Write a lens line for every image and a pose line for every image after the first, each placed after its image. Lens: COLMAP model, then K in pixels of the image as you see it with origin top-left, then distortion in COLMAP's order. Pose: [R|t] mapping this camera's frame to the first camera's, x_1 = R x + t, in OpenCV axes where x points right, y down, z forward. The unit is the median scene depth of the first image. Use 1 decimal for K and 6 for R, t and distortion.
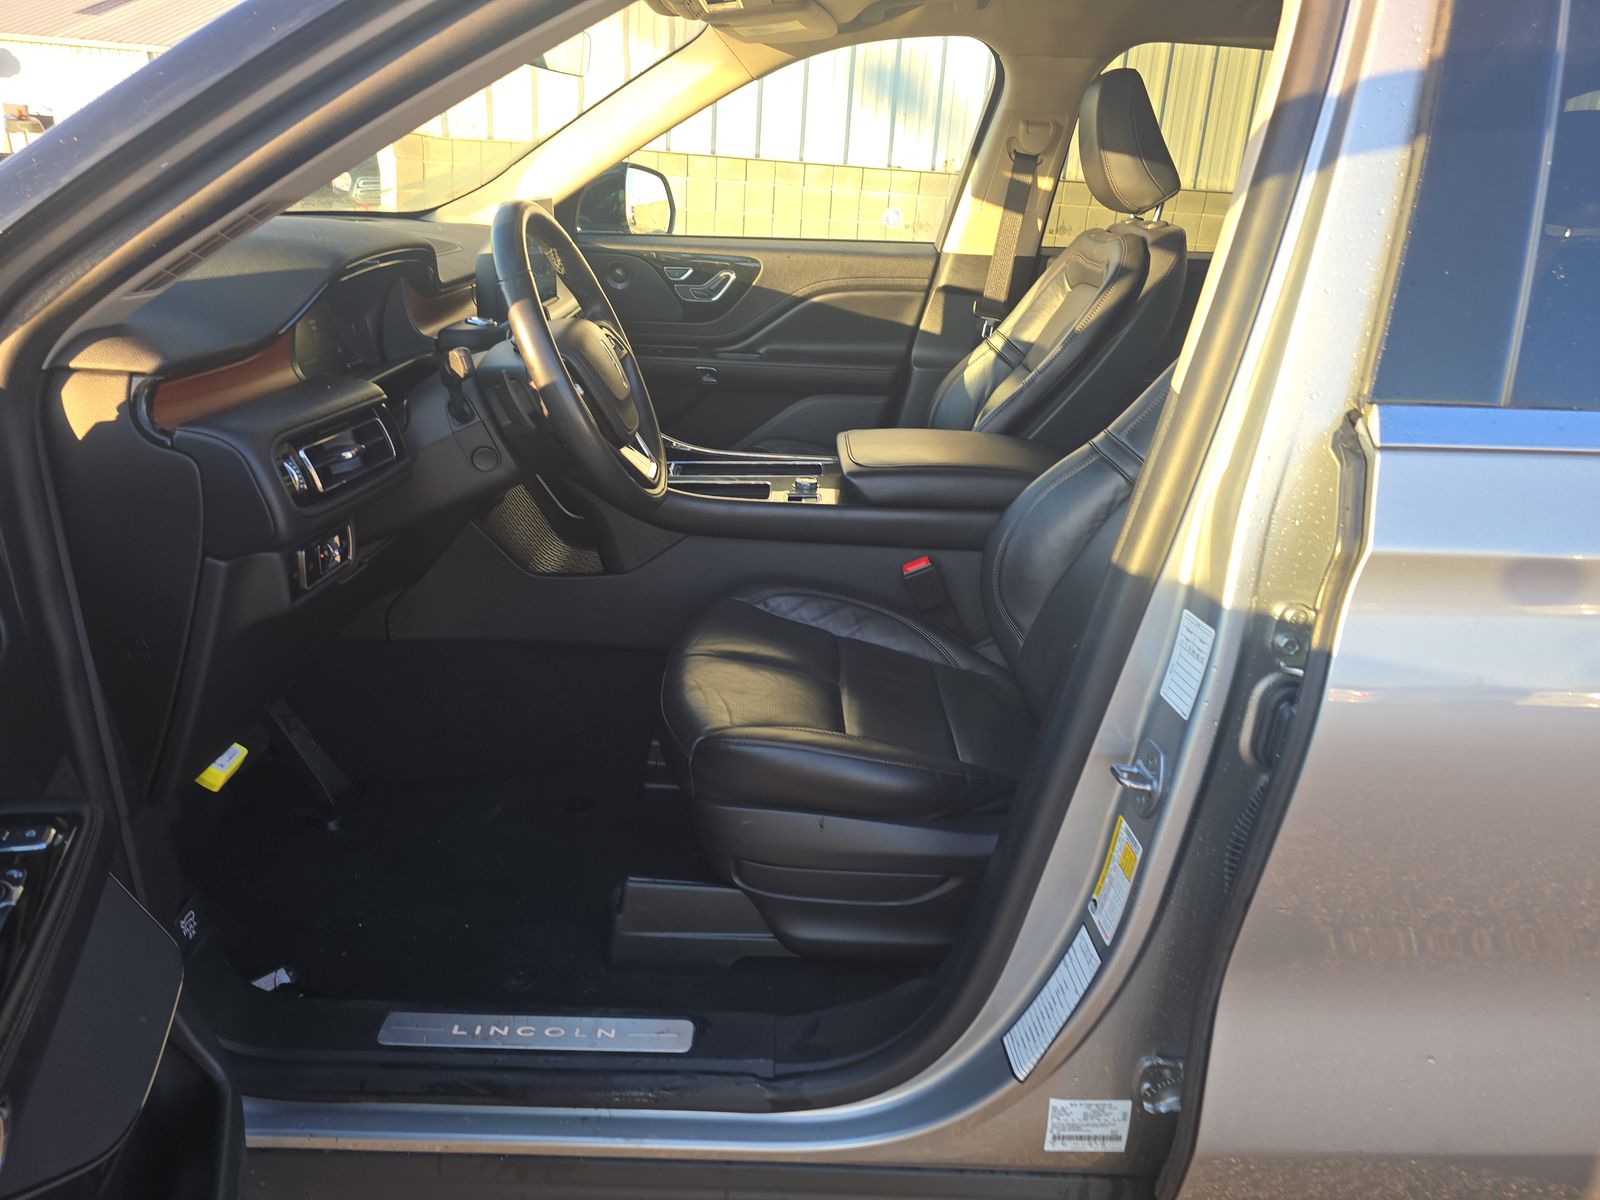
lens RADIAL K [[1018.3, 0, 800.0], [0, 1018.3, 600.0], [0, 0, 1]] dist [0.033354, -0.024179]
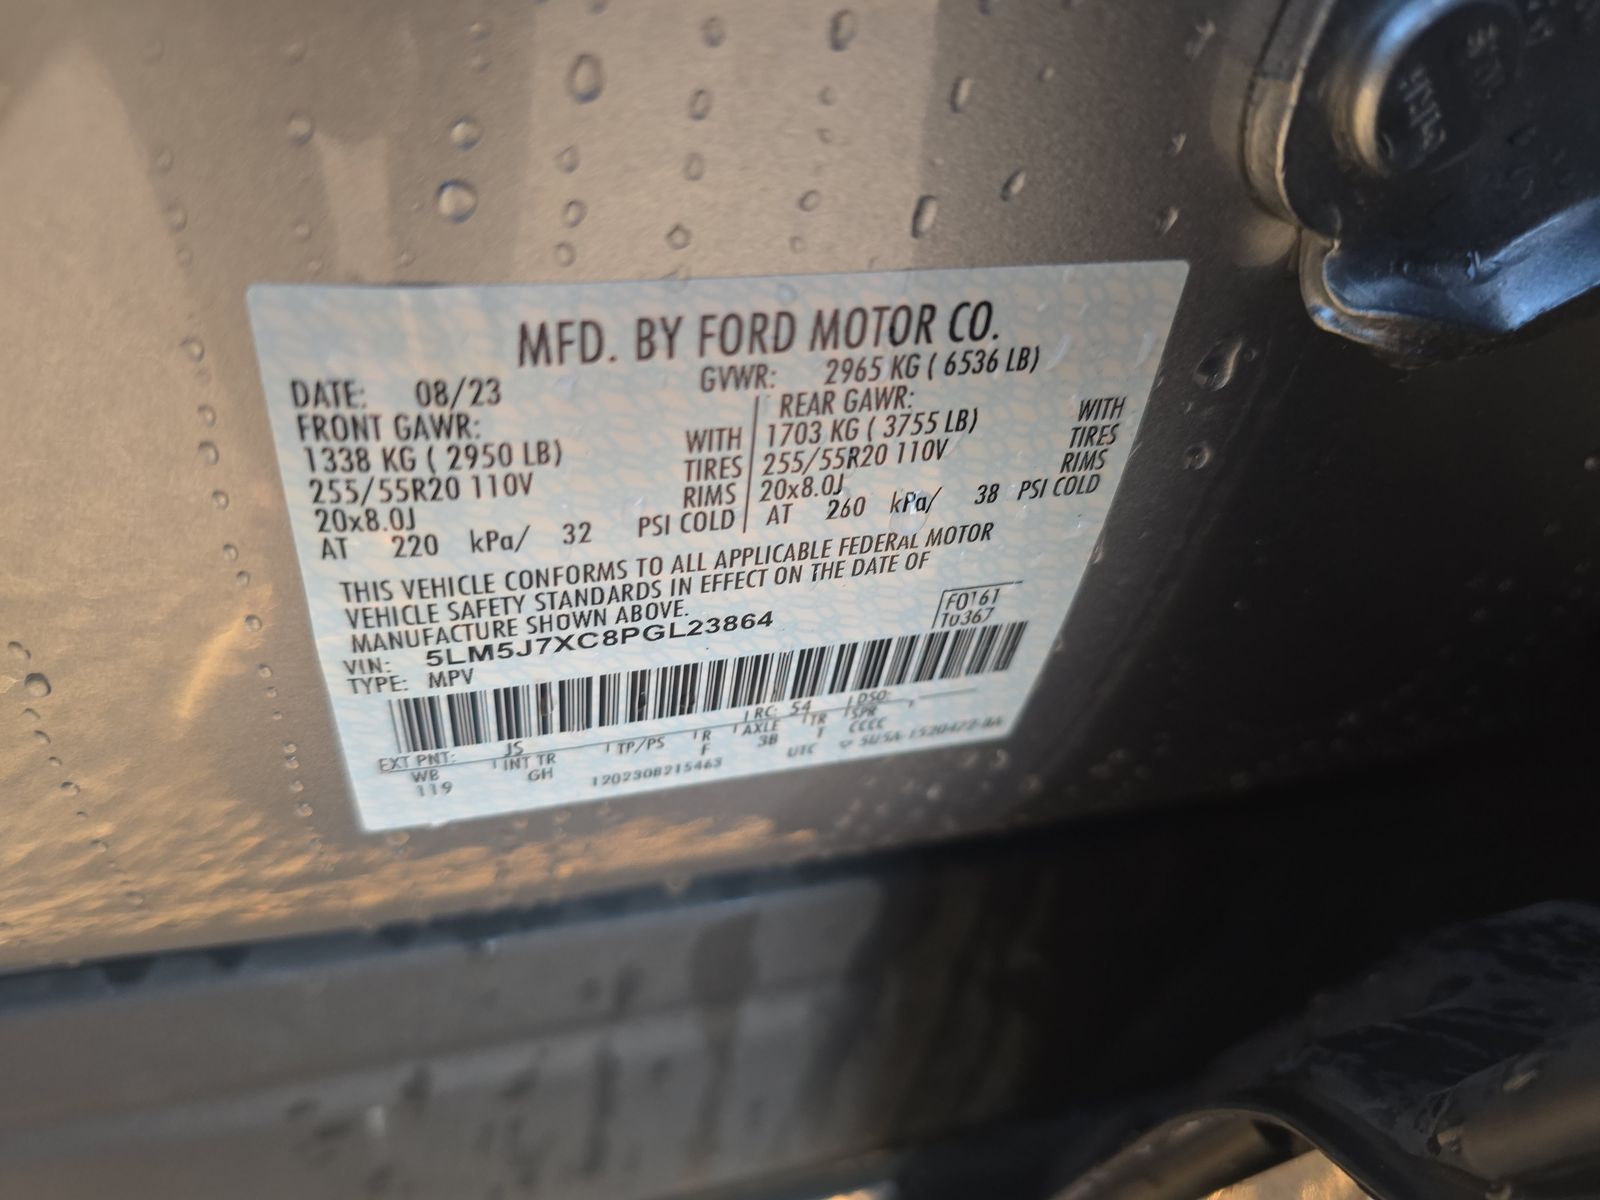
lens RADIAL K [[1018.3, 0, 800.0], [0, 1018.3, 600.0], [0, 0, 1]] dist [0.033354, -0.024179]
pose [[0.949749, -0.112951, 0.291923, 0.255546], [-0.010155, 0.921014, 0.389398, 0.473262], [-0.312847, -0.372795, 0.873585, 0.906243]]
